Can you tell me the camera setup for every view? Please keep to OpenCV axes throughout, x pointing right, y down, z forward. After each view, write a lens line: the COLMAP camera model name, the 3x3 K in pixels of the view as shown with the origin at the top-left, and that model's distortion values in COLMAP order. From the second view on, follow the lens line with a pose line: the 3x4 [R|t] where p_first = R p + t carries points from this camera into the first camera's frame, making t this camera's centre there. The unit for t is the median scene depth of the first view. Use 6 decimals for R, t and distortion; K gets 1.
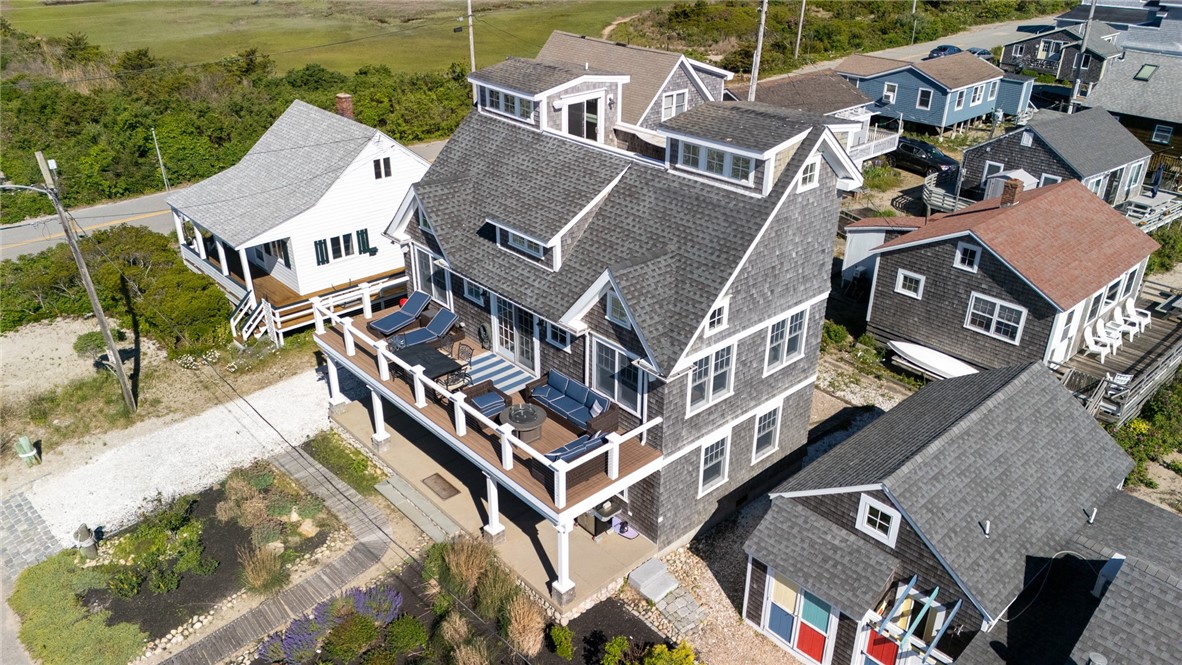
lens RADIAL K [[844.7, 0, 598.0], [0, 844.7, 336.8], [0, 0, 1]] dist [0.049601, -0.002814]
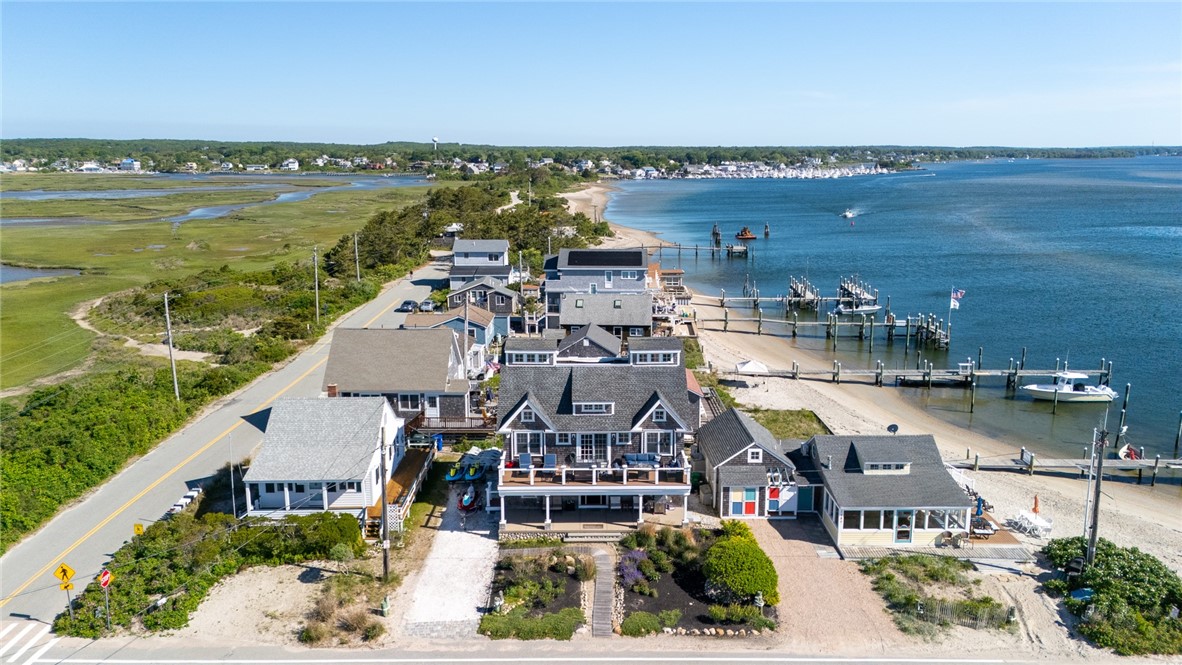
lens RADIAL K [[844.7, 0, 584.7], [0, 844.7, 332.4], [0, 0, 1]] dist [0.049601, -0.002814]
pose [[0.673428, -0.157250, 0.722335, -1.762071], [0.349128, 0.928933, -0.123264, -0.025225], [-0.651617, 0.335196, 0.680469, -0.646831]]
